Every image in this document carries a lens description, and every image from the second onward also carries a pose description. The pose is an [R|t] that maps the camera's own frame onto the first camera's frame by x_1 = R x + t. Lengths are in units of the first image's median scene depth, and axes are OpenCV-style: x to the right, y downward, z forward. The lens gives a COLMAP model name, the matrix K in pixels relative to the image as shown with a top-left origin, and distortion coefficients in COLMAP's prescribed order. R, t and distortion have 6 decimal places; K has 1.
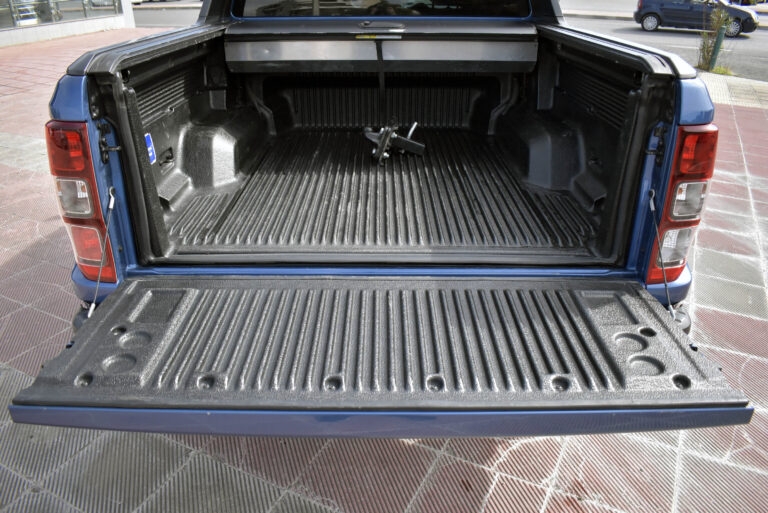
lens RADIAL K [[581.6, 0, 384.9], [0, 581.6, 265.2], [0, 0, 1]] dist [-0.085482, 0.000869]
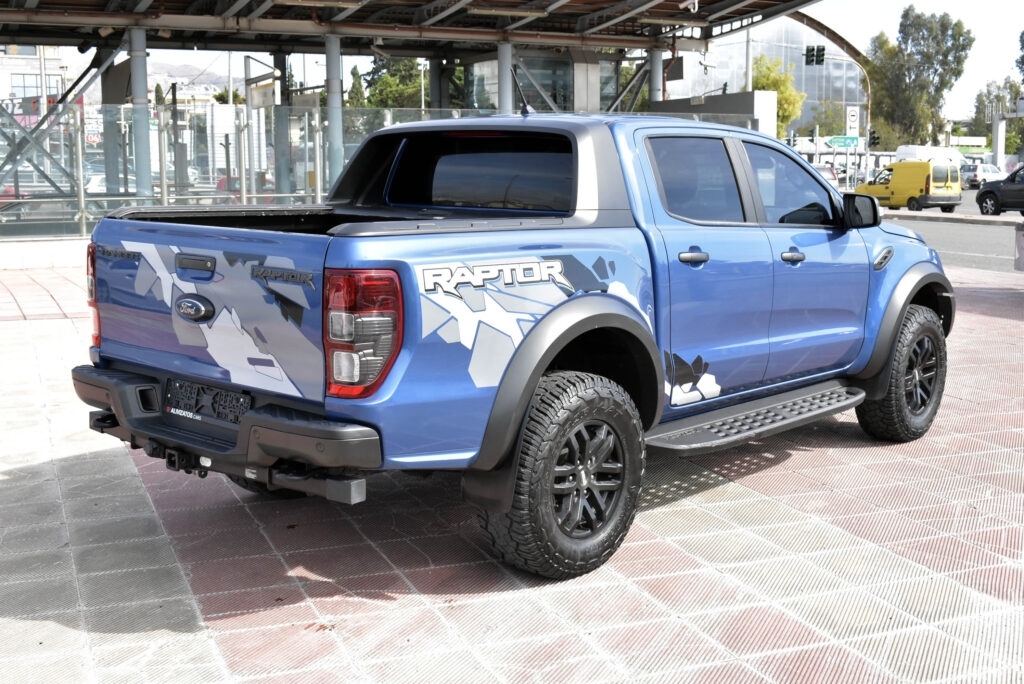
lens RADIAL K [[1229.7, 0, 512.0], [0, 1229.7, 342.0], [0, 0, 1]] dist [-0.044092, 0.005380]
pose [[0.755427, 0.104698, -0.646815, 1.789958], [-0.307424, 0.928389, -0.208771, 0.264572], [0.578638, 0.356557, 0.733516, -0.565589]]
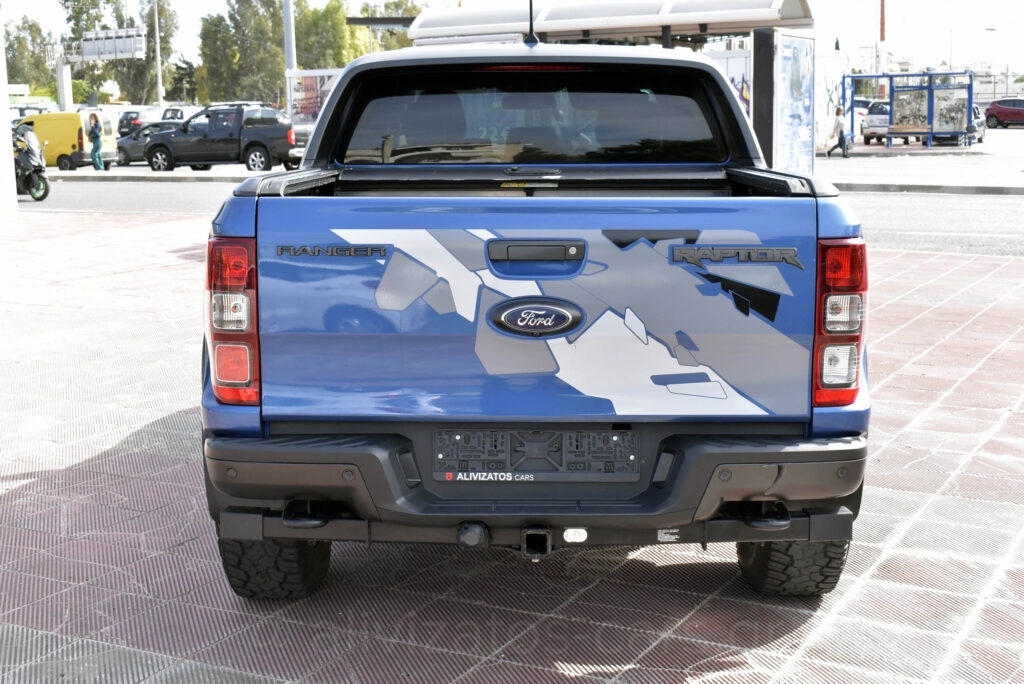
lens RADIAL K [[1433.7, 0, 512.0], [0, 1433.7, 342.0], [0, 0, 1]] dist [-0.012151, -0.081690]
pose [[0.999877, -0.003384, -0.015345, -0.005619], [-0.001522, 0.951087, -0.308921, 0.486788], [0.015640, 0.308906, 0.950964, -0.949420]]
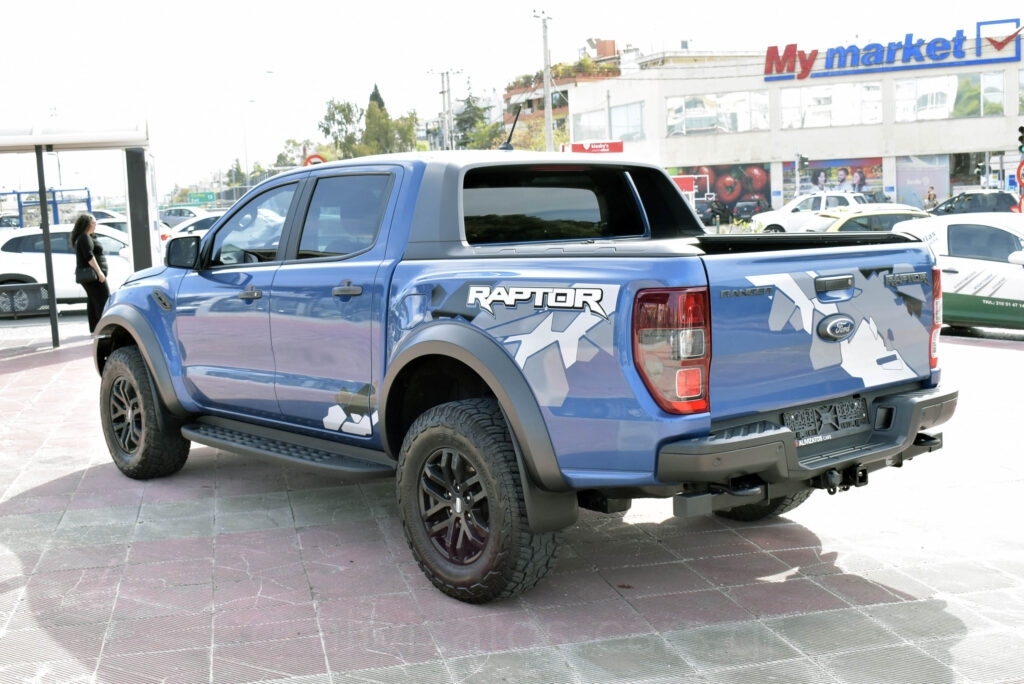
lens RADIAL K [[1221.3, 0, 512.0], [0, 1221.3, 342.0], [0, 0, 1]] dist [-0.030231, -0.061299]
pose [[0.761421, -0.091974, 0.641700, -1.832099], [0.320432, 0.913898, -0.249226, 0.314036], [-0.563526, 0.395387, 0.725333, -0.582478]]
